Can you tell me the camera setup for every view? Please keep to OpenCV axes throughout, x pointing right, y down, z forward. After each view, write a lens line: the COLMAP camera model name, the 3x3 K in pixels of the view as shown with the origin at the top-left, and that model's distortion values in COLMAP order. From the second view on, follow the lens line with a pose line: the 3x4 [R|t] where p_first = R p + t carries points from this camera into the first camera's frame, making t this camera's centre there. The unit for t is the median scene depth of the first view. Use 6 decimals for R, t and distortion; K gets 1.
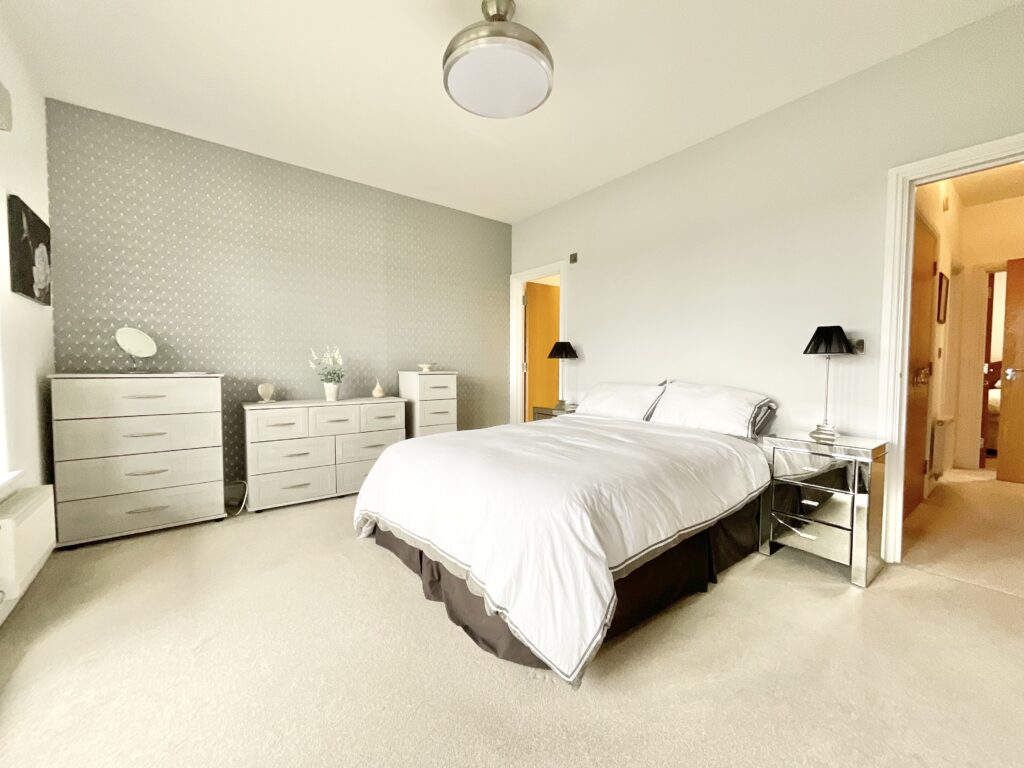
lens RADIAL K [[417.5, 0, 512.0], [0, 417.5, 384.0], [0, 0, 1]] dist [0.000883, 0.000064]
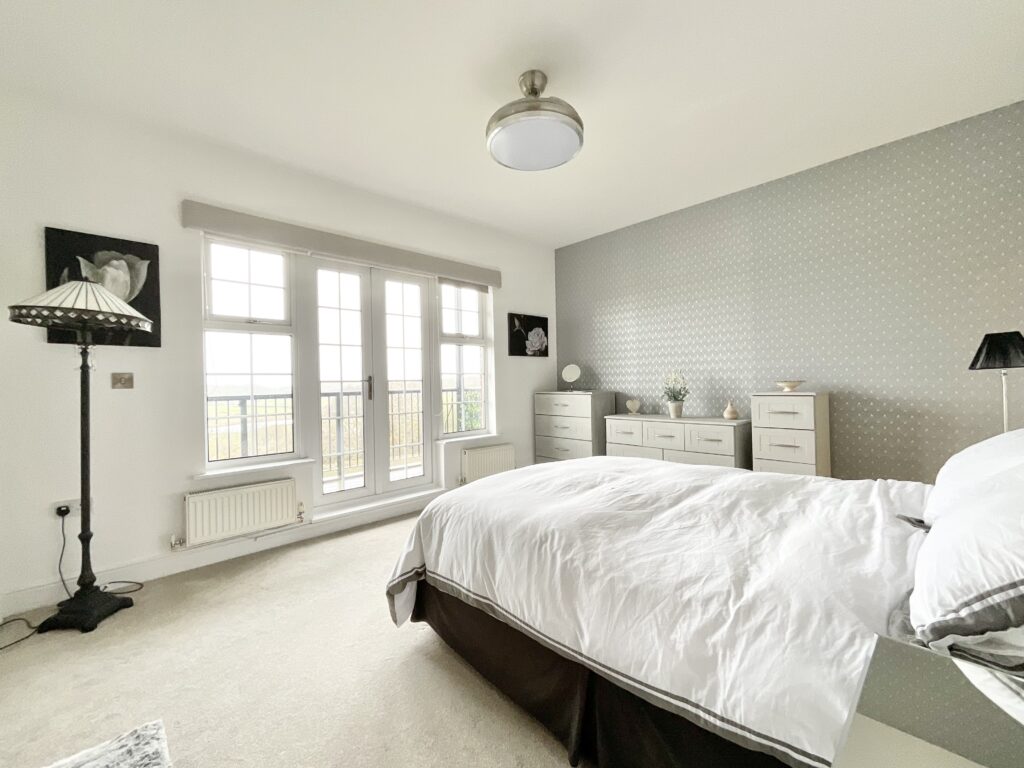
lens RADIAL K [[417.5, 0, 512.0], [0, 417.5, 384.0], [0, 0, 1]] dist [0.000883, 0.000064]
pose [[0.084916, -0.000108, -0.996388, 0.667227], [-0.020618, 0.999786, -0.001865, -0.039973], [0.996175, 0.020701, 0.084895, 0.525406]]
